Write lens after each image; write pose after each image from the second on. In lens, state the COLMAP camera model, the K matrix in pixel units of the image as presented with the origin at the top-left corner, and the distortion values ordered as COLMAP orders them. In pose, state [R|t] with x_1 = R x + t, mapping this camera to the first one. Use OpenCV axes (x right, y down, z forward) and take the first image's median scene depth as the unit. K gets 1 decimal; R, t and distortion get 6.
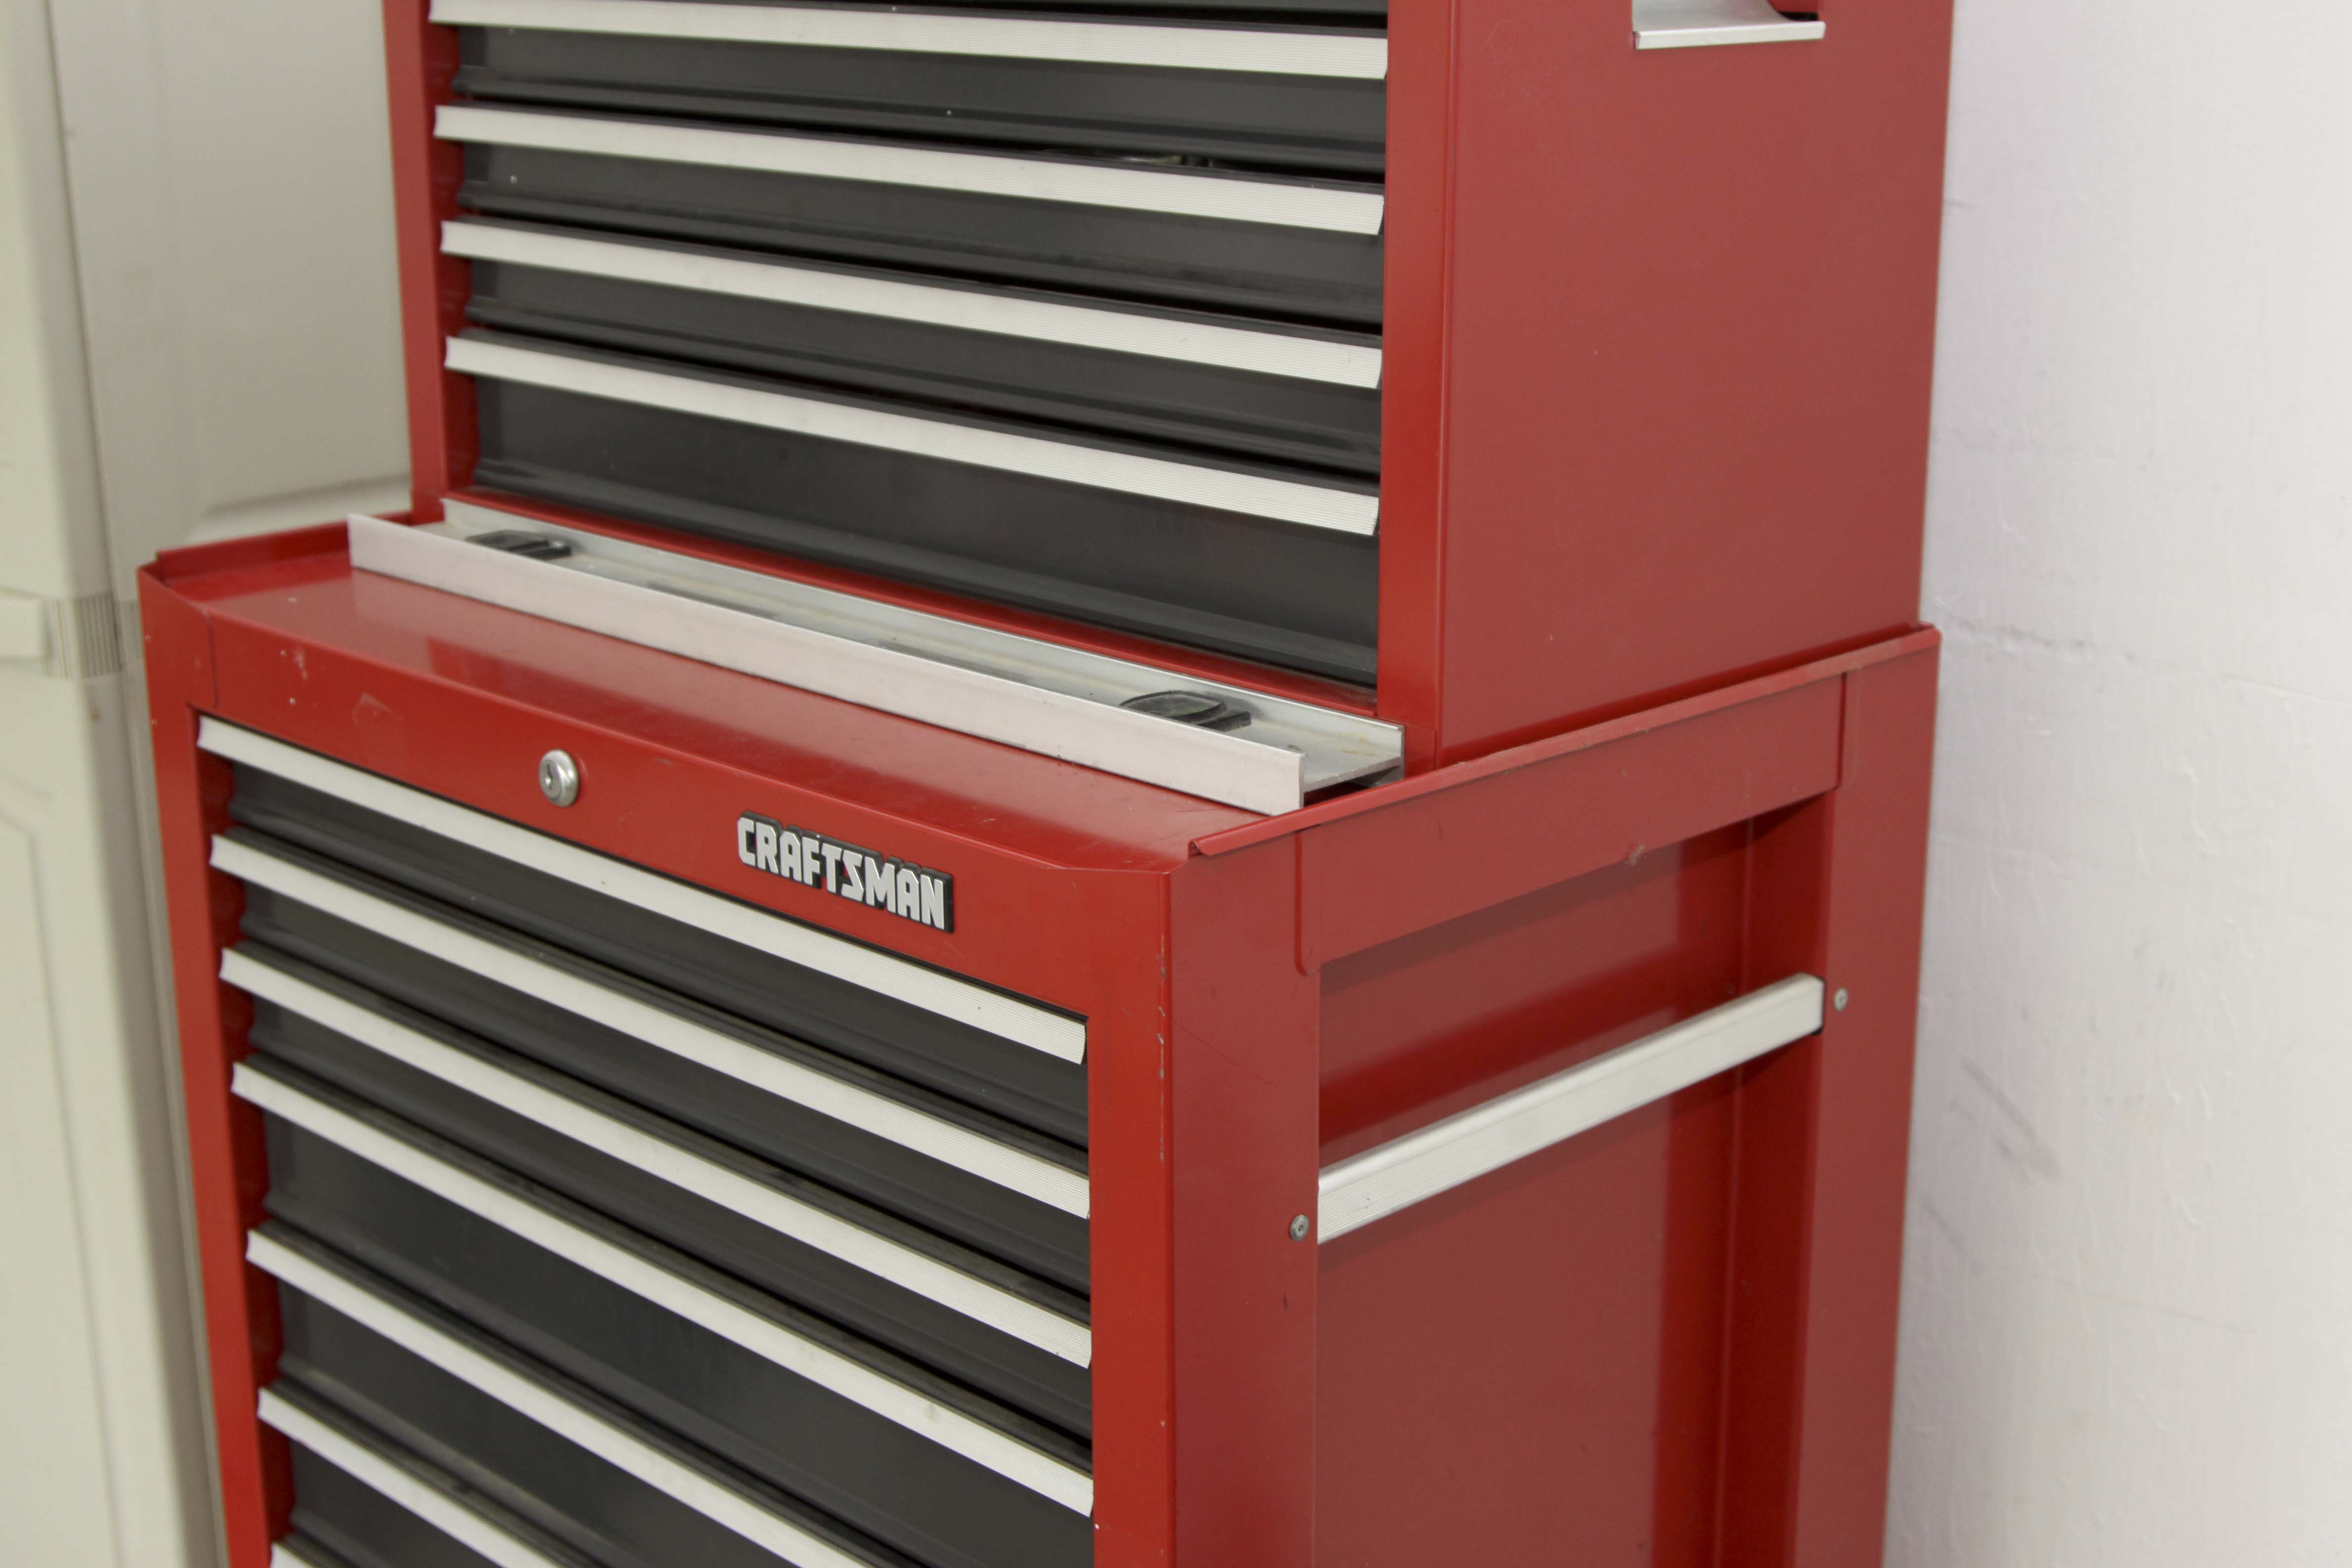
lens RADIAL K [[3399.8, 0, 1167.8], [0, 3399.8, 773.1], [0, 0, 1]] dist [-0.028540, 0.000000]
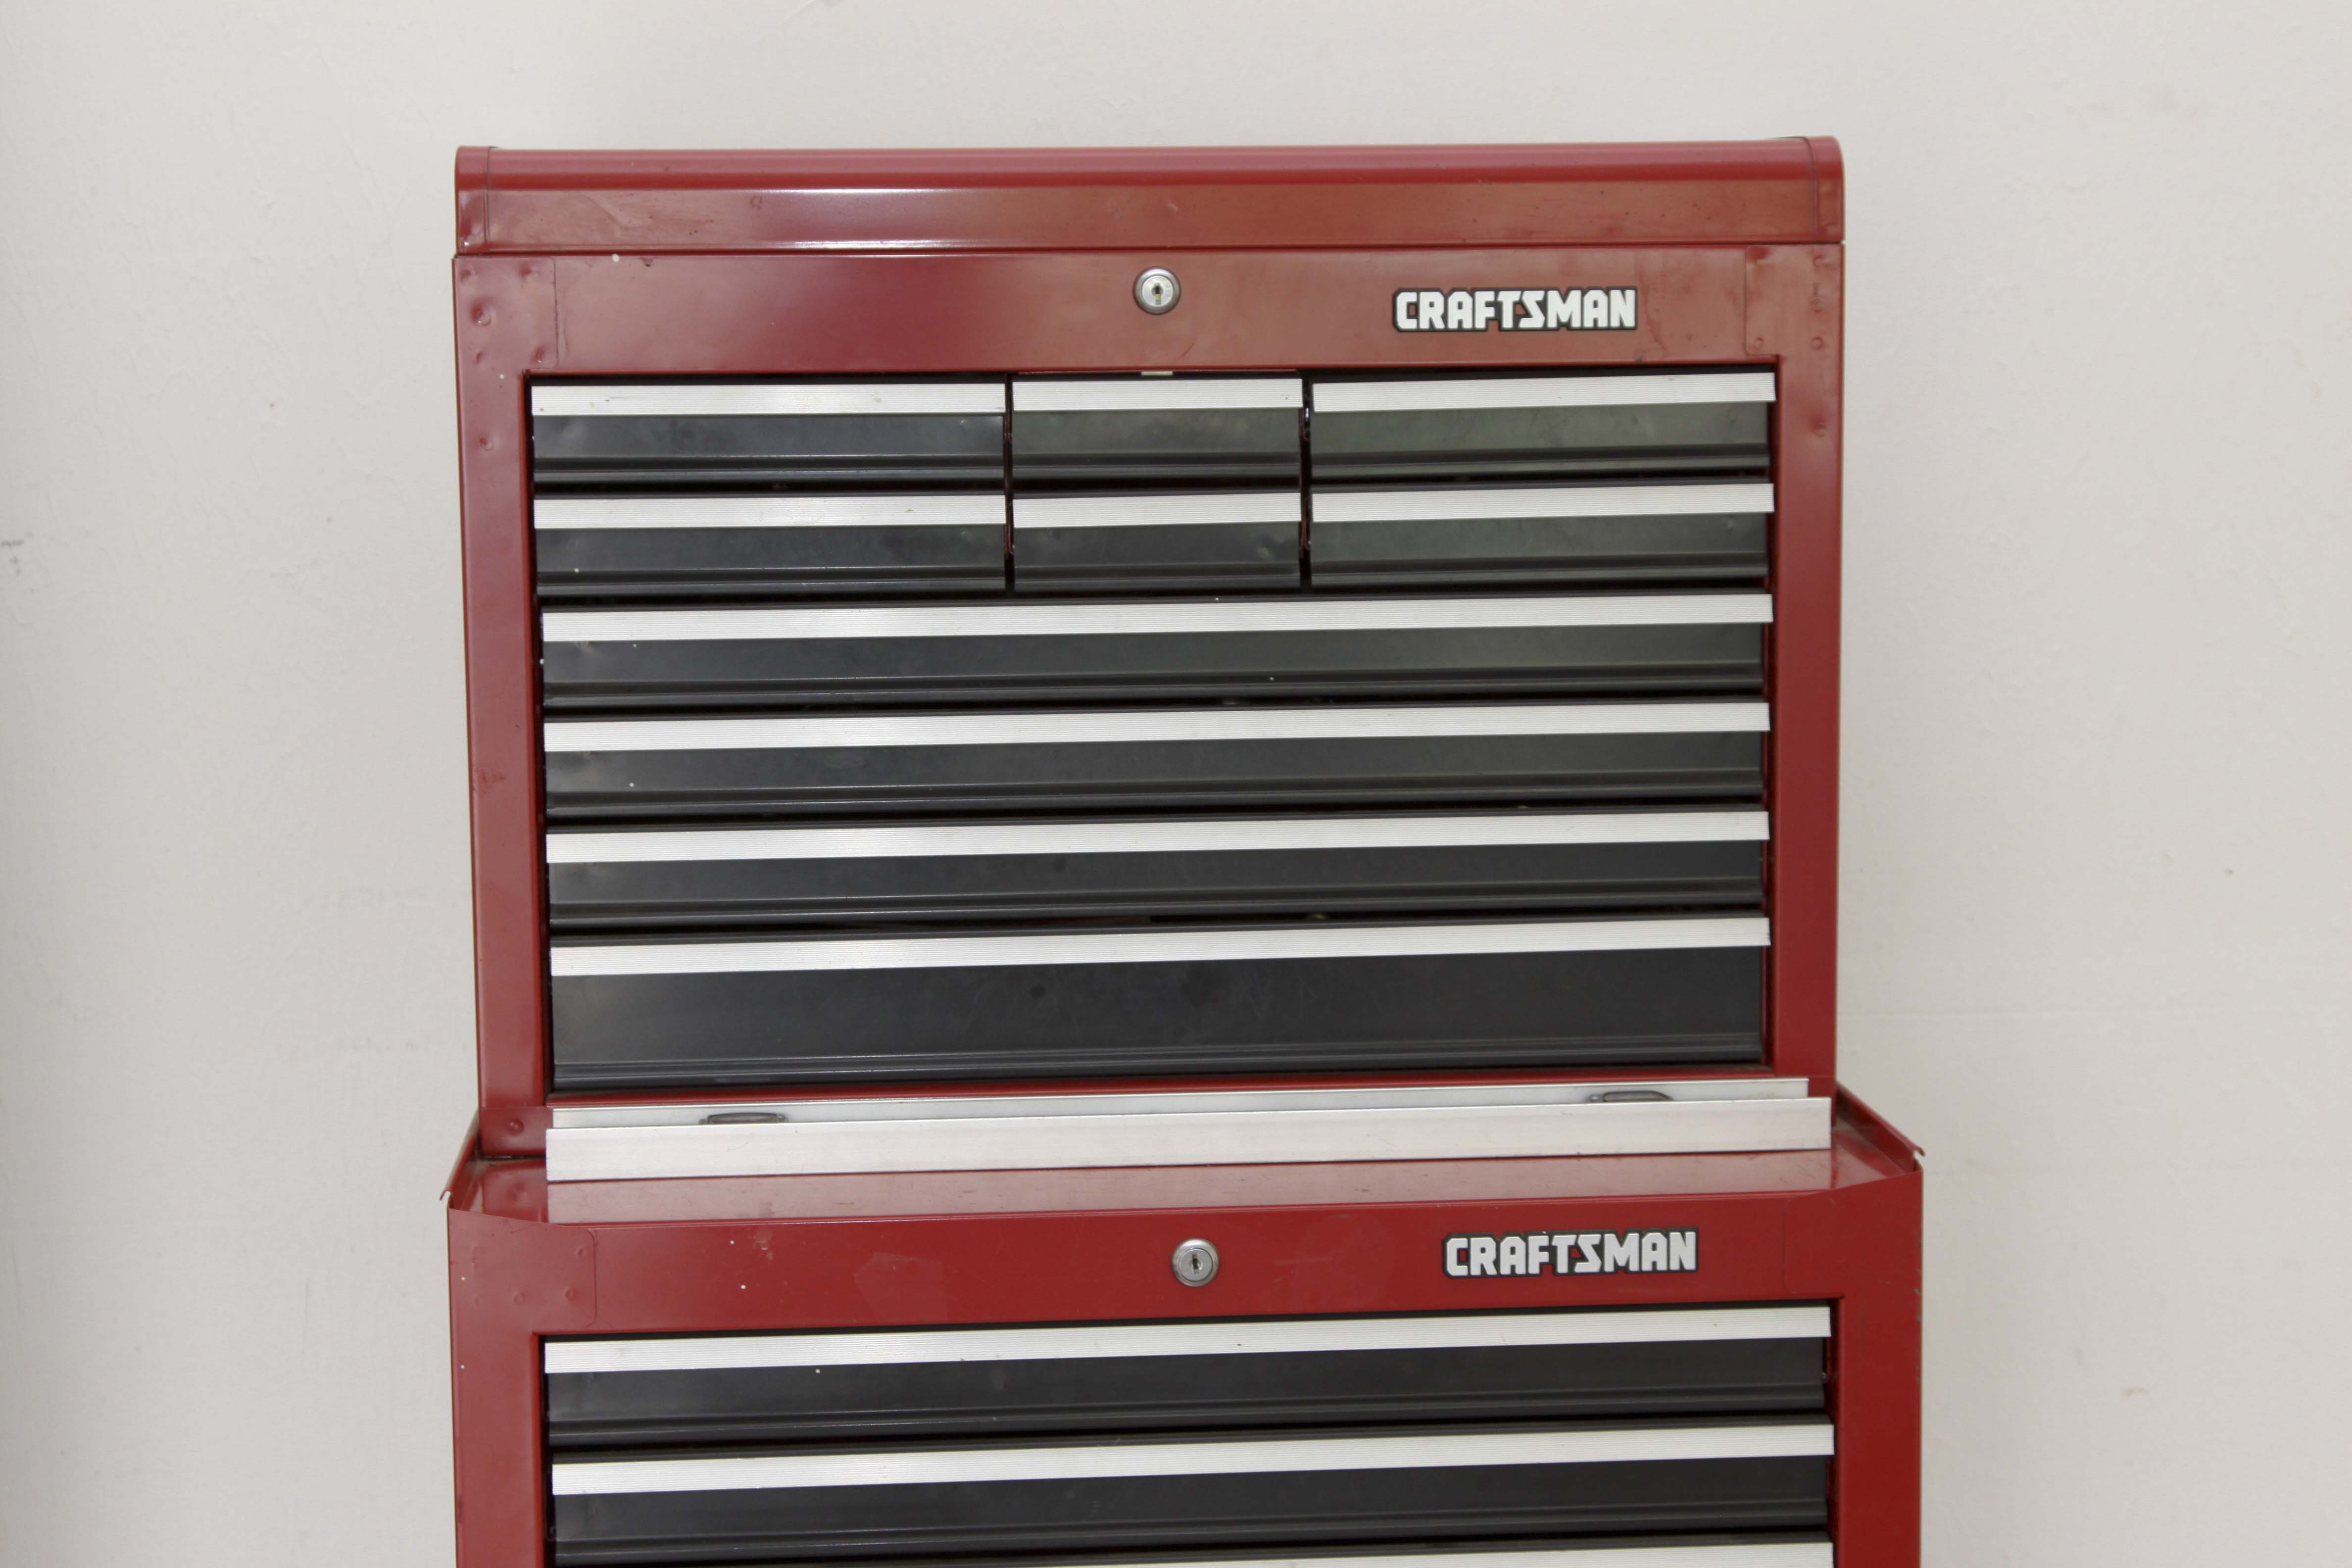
lens RADIAL K [[4517.5, 0, 1237.6], [0, 4517.5, 798.3], [0, 0, 1]] dist [0.081386, 0.000000]
pose [[0.667240, -0.099261, 0.738199, -1.288094], [0.210625, 0.975774, -0.059172, -0.058422], [-0.714442, 0.194965, 0.671983, -0.082573]]
